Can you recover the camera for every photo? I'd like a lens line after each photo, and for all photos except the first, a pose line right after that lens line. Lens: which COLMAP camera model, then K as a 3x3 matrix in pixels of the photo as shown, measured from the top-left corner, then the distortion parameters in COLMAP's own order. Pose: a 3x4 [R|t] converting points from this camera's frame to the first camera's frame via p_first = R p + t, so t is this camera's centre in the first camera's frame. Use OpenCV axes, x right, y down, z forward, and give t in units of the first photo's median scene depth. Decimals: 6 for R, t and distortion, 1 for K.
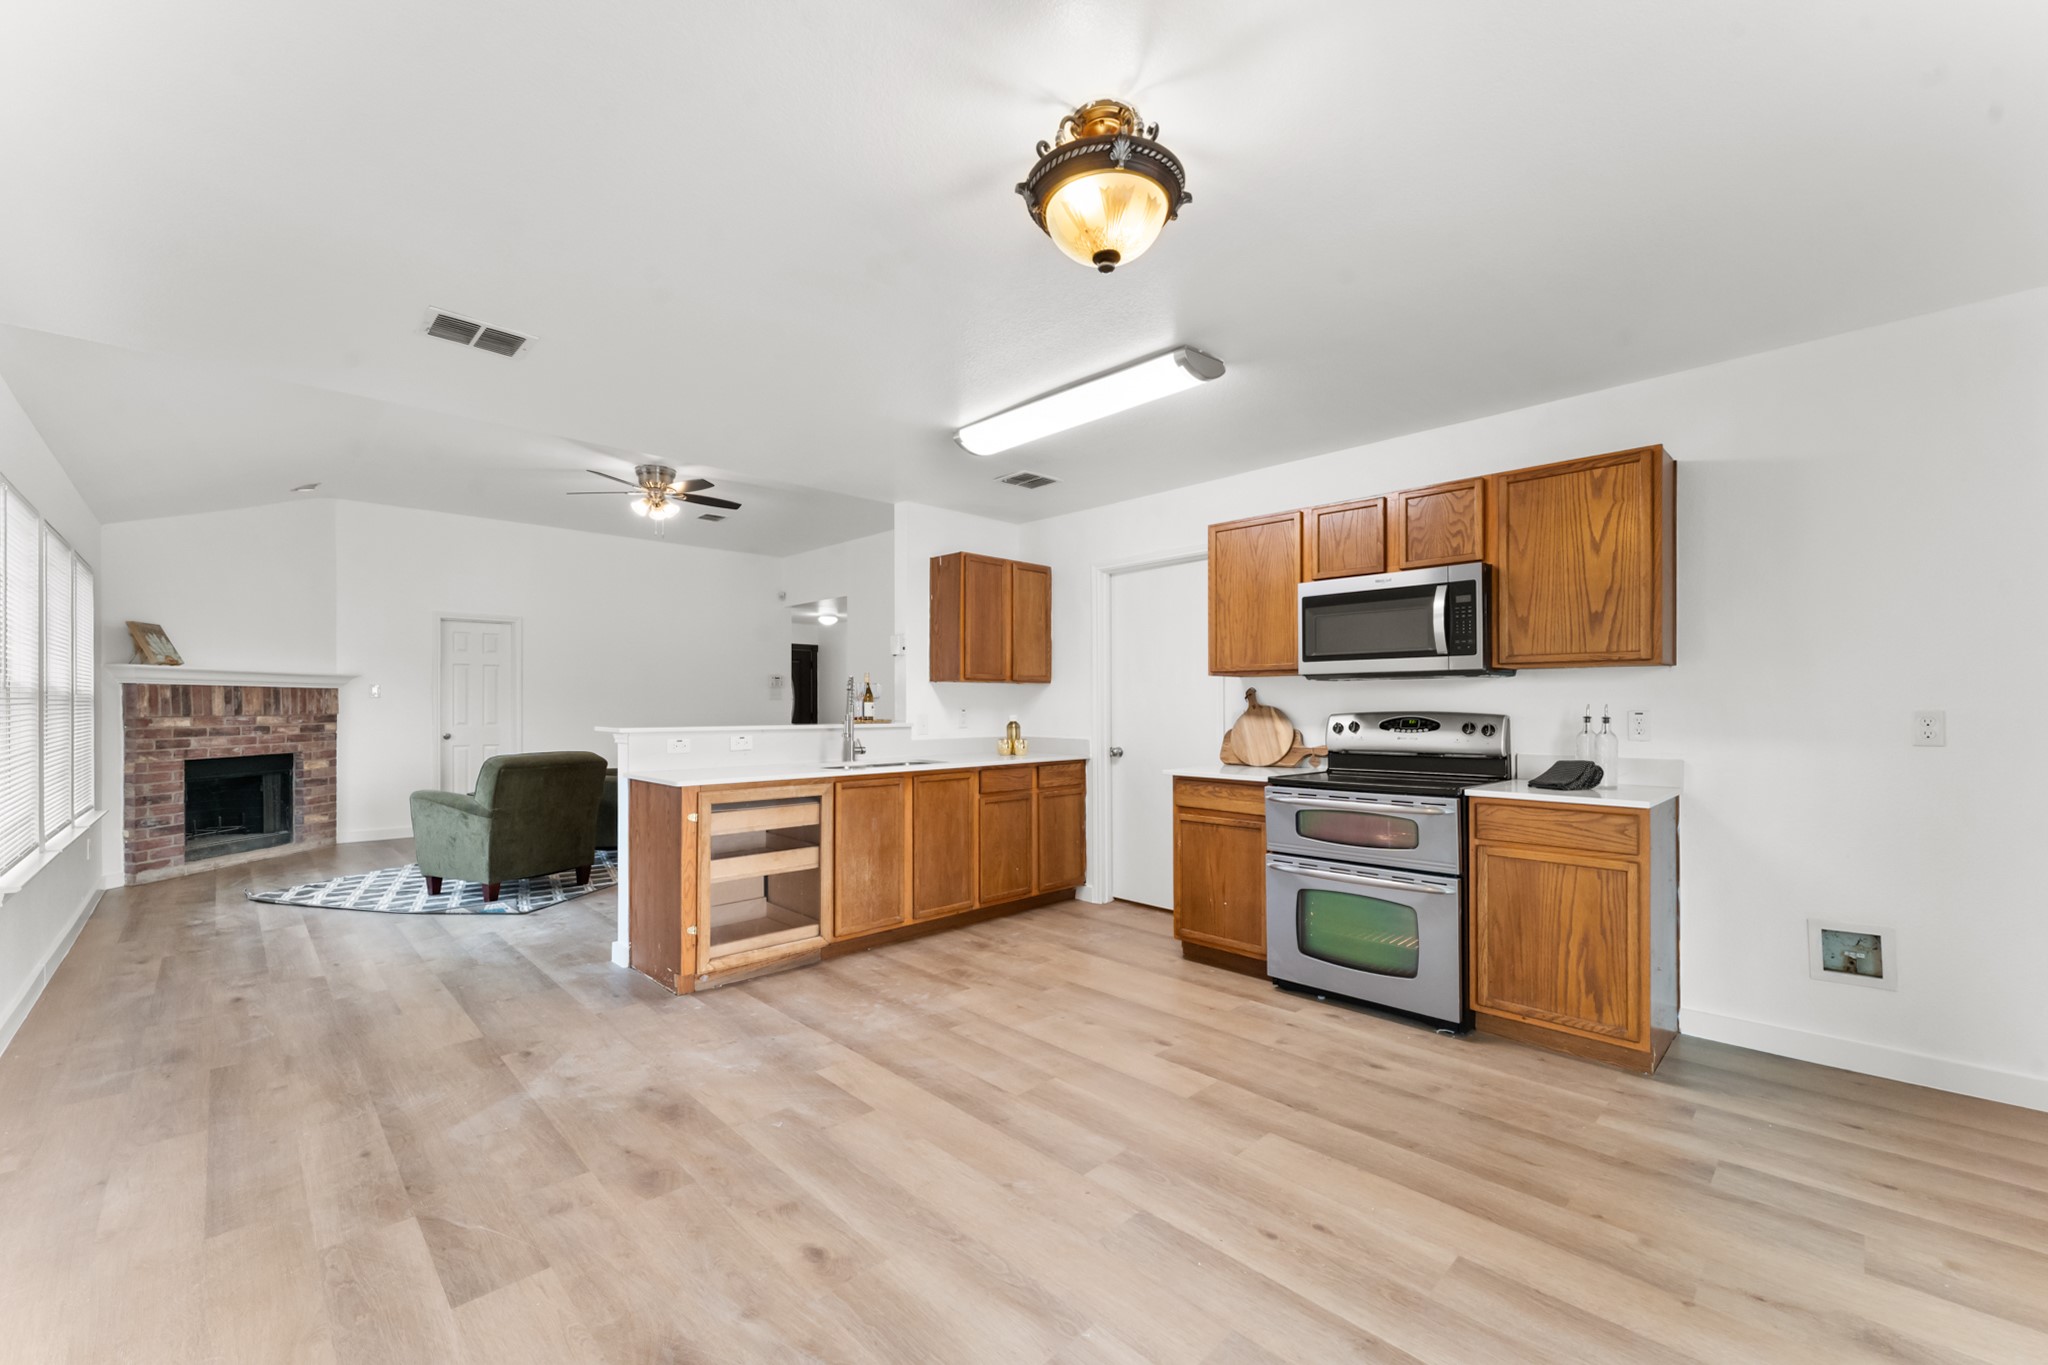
lens RADIAL K [[828.0, 0, 1018.6], [0, 828.0, 704.5], [0, 0, 1]] dist [0.000133, 0.000149]
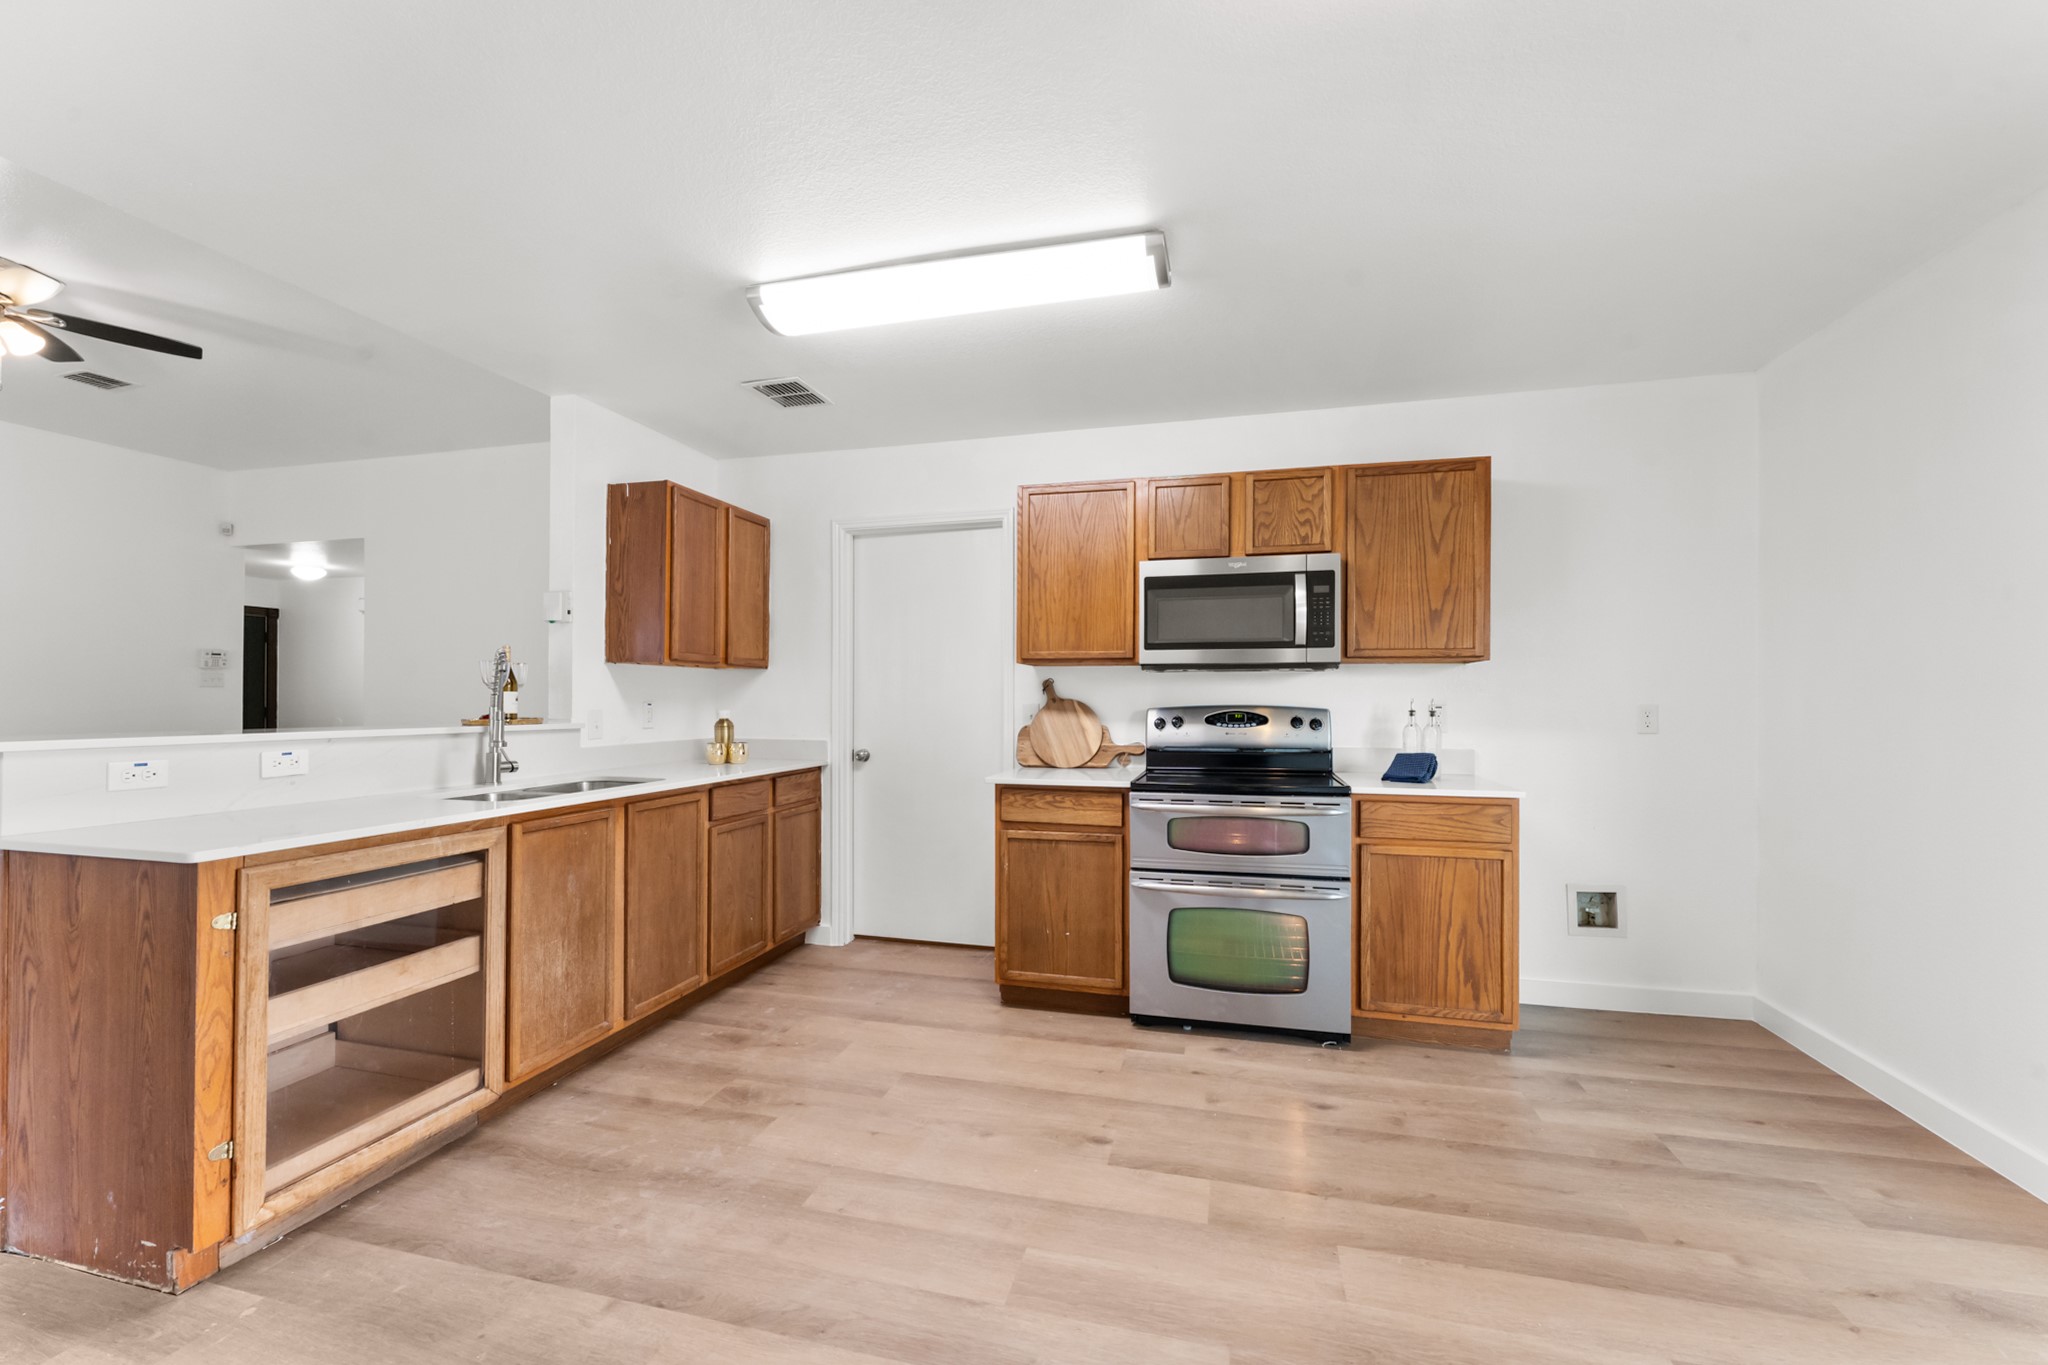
lens RADIAL K [[824.2, 0, 1026.6], [0, 824.2, 694.4], [0, 0, 1]] dist [-0.000274, -0.000314]
pose [[0.854054, 0.006033, 0.520149, -0.180141], [-0.003847, 0.999979, -0.005281, 0.001281], [-0.520170, 0.002509, 0.854059, 0.247907]]
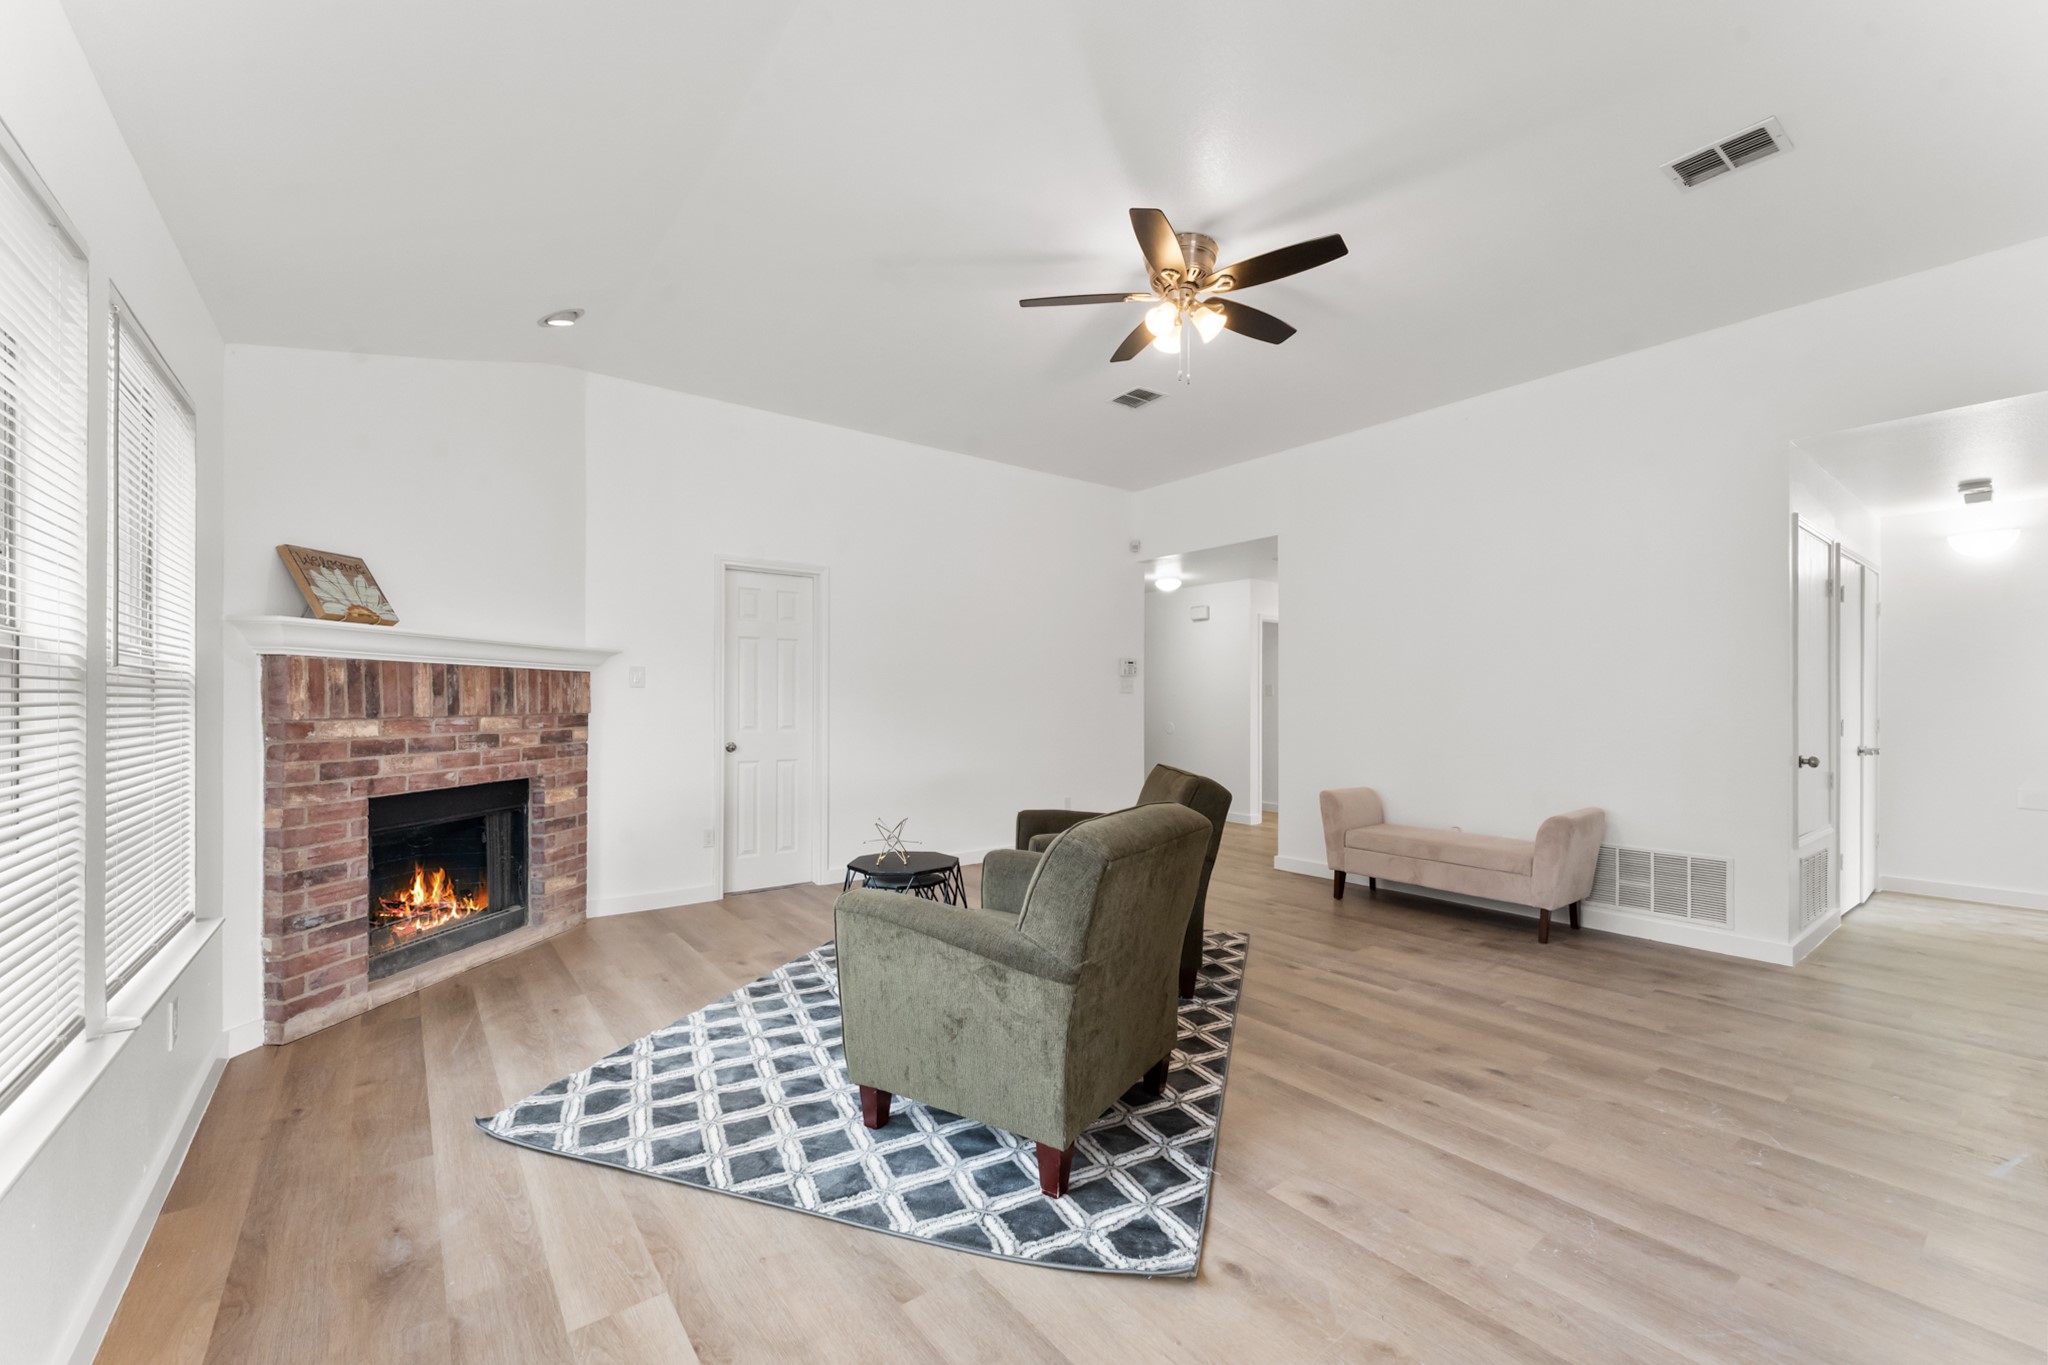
lens RADIAL K [[818.4, 0, 1023.1], [0, 818.4, 699.7], [0, 0, 1]] dist [-0.001716, -0.000365]
pose [[0.993819, 0.002852, -0.110974, -0.655331], [-0.003148, 0.999992, -0.002489, 0.002925], [0.110966, 0.002823, 0.993820, 0.647133]]
